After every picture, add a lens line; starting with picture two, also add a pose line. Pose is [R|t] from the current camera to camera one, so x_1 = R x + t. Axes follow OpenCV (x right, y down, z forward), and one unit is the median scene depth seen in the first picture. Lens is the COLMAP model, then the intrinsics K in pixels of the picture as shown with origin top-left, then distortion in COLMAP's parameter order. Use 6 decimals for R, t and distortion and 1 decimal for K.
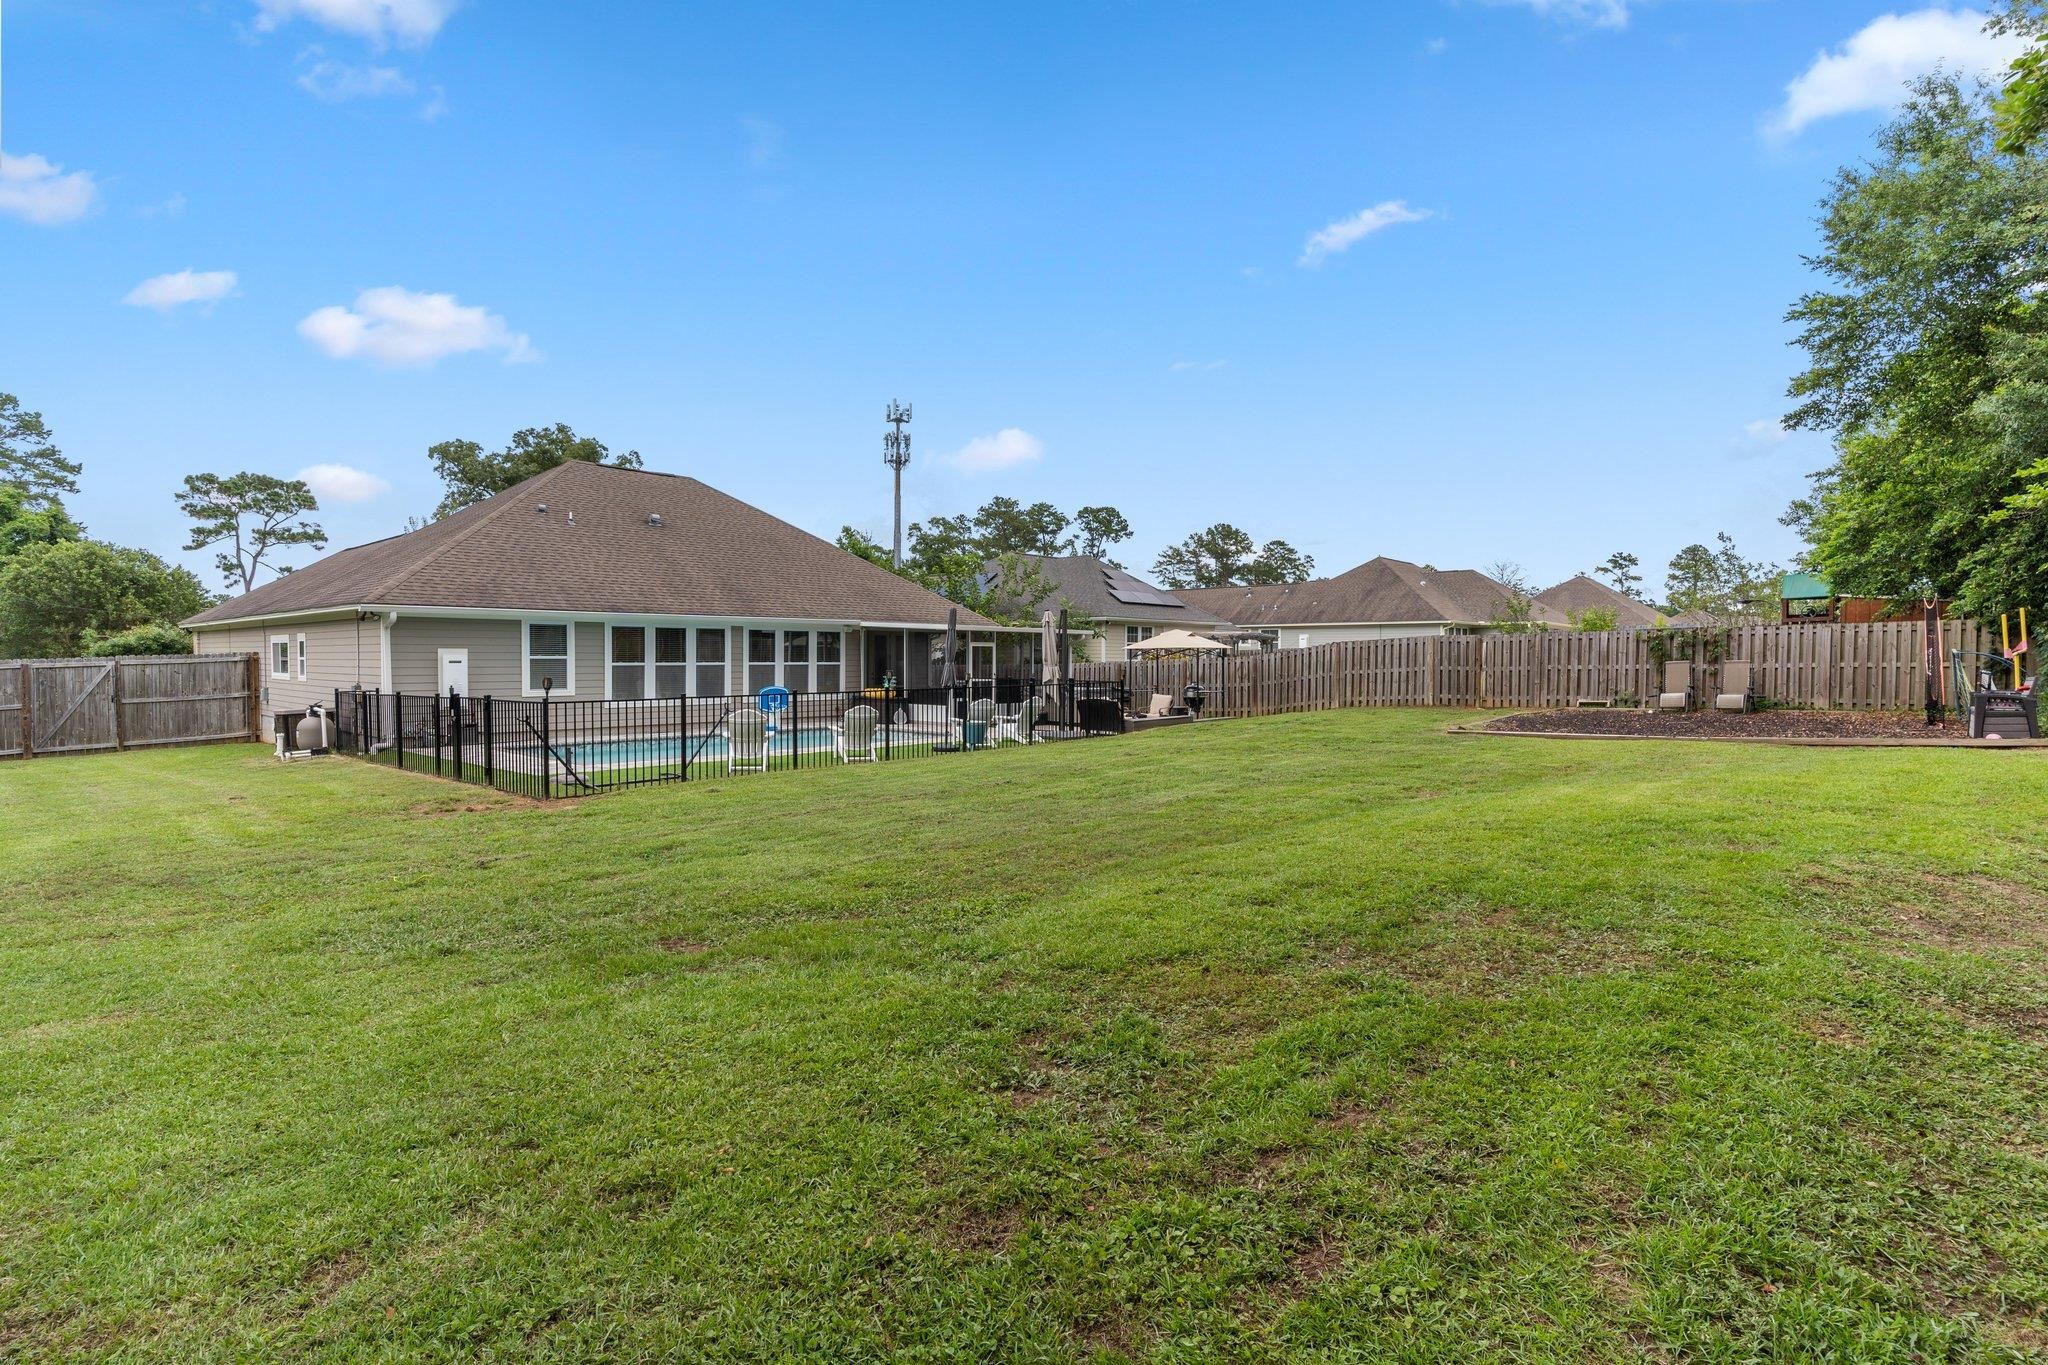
lens RADIAL K [[981.0, 0, 1017.2], [0, 981.0, 681.2], [0, 0, 1]] dist [-0.000406, -0.000256]
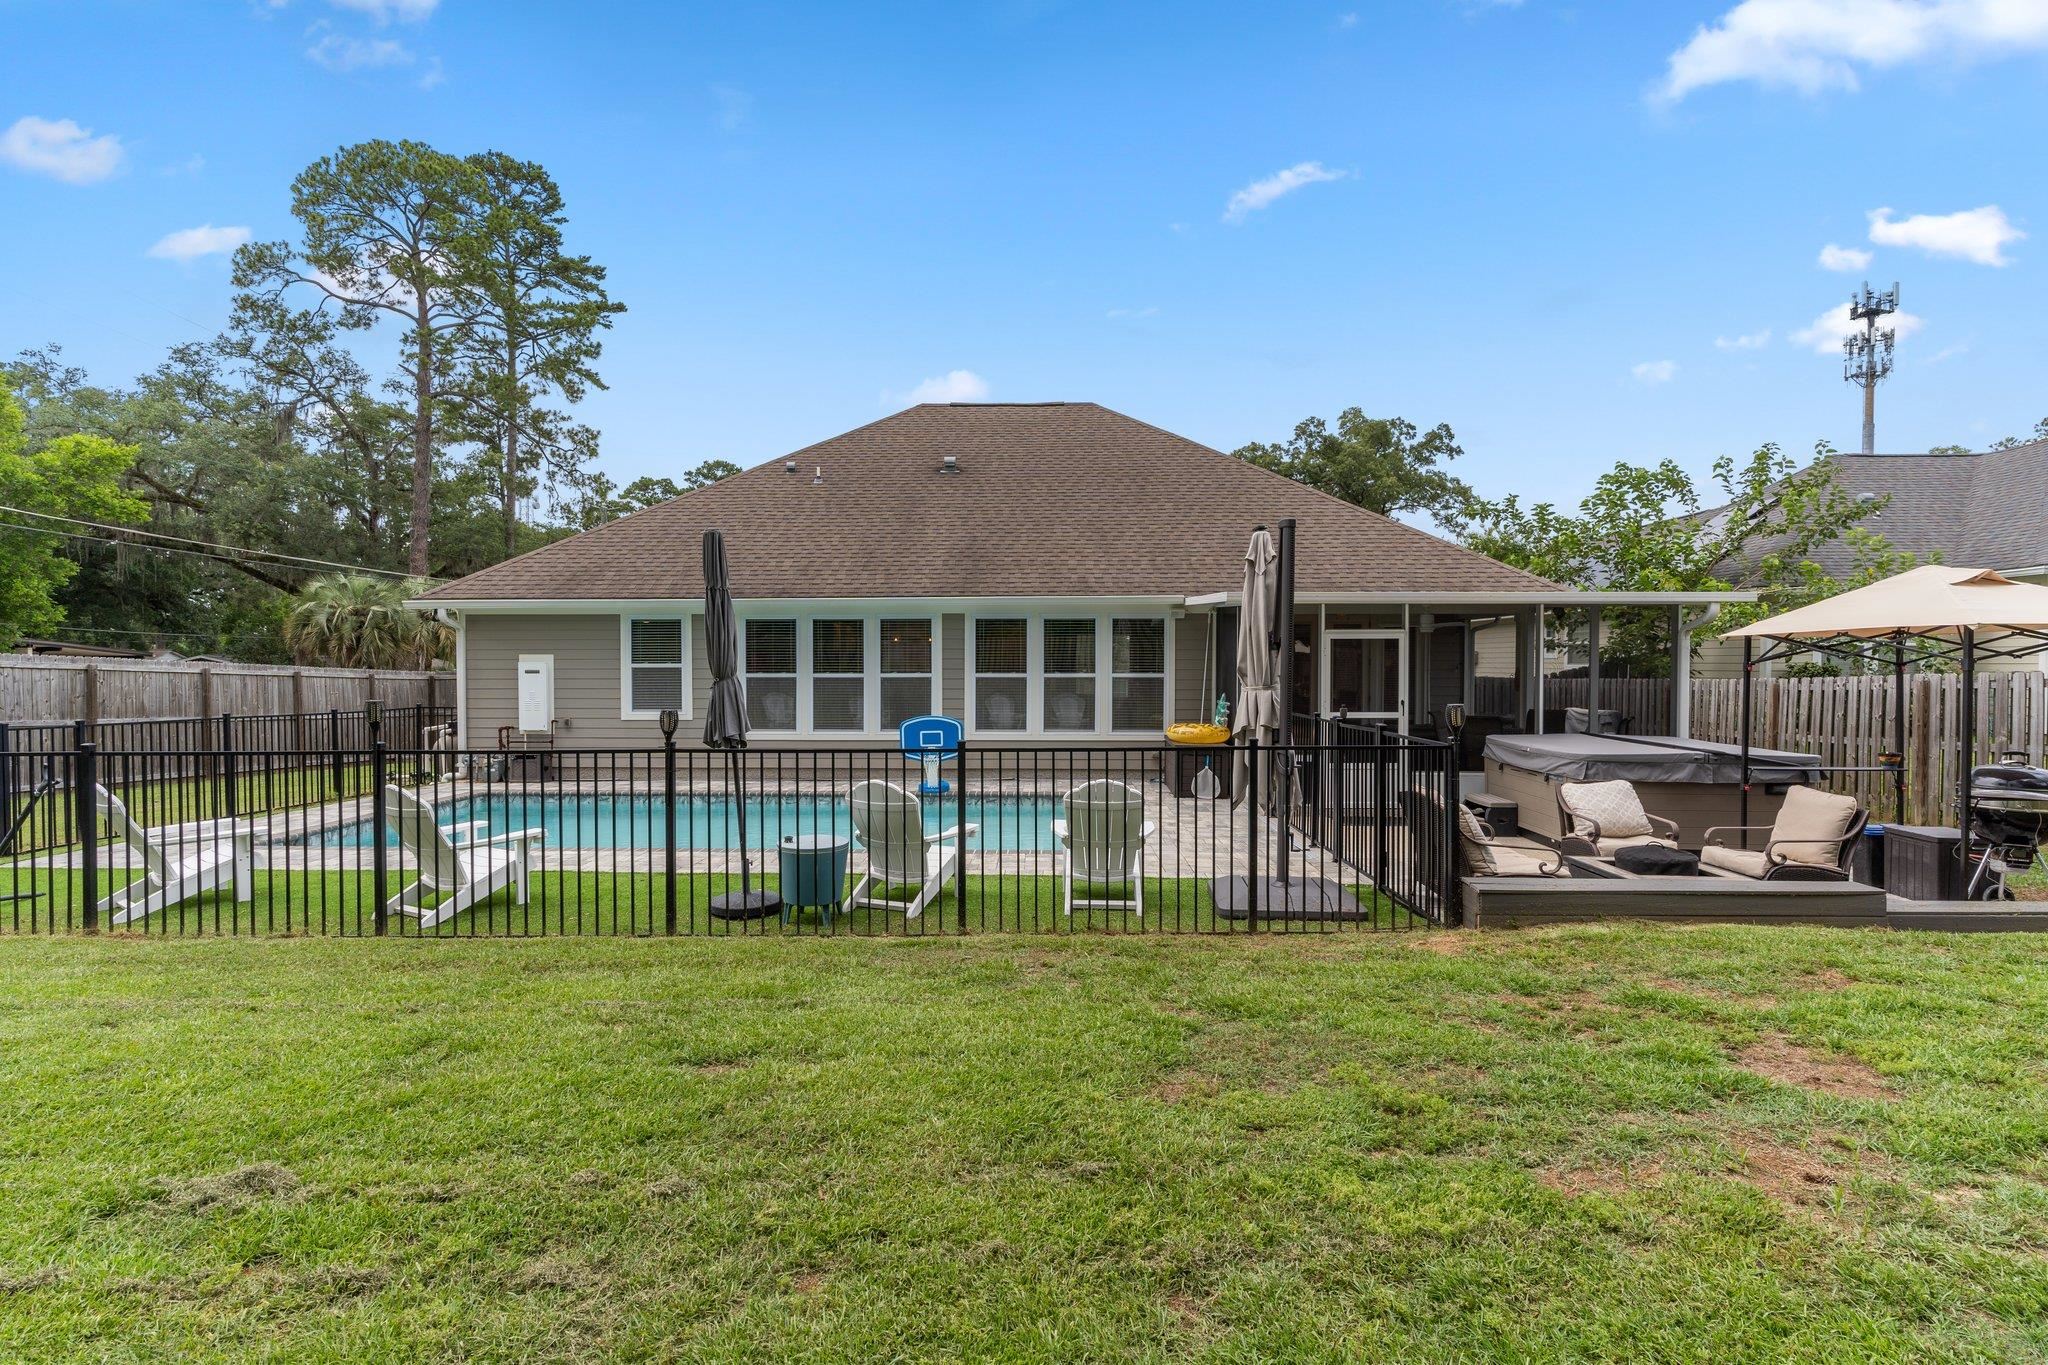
lens RADIAL K [[999.0, 0, 1016.7], [0, 999.0, 682.1], [0, 0, 1]] dist [-0.004316, -0.000224]
pose [[0.636458, 0.012825, -0.771205, 0.218461], [-0.016074, 0.999865, 0.003362, -0.015947], [0.771144, 0.010257, 0.636578, 0.618826]]
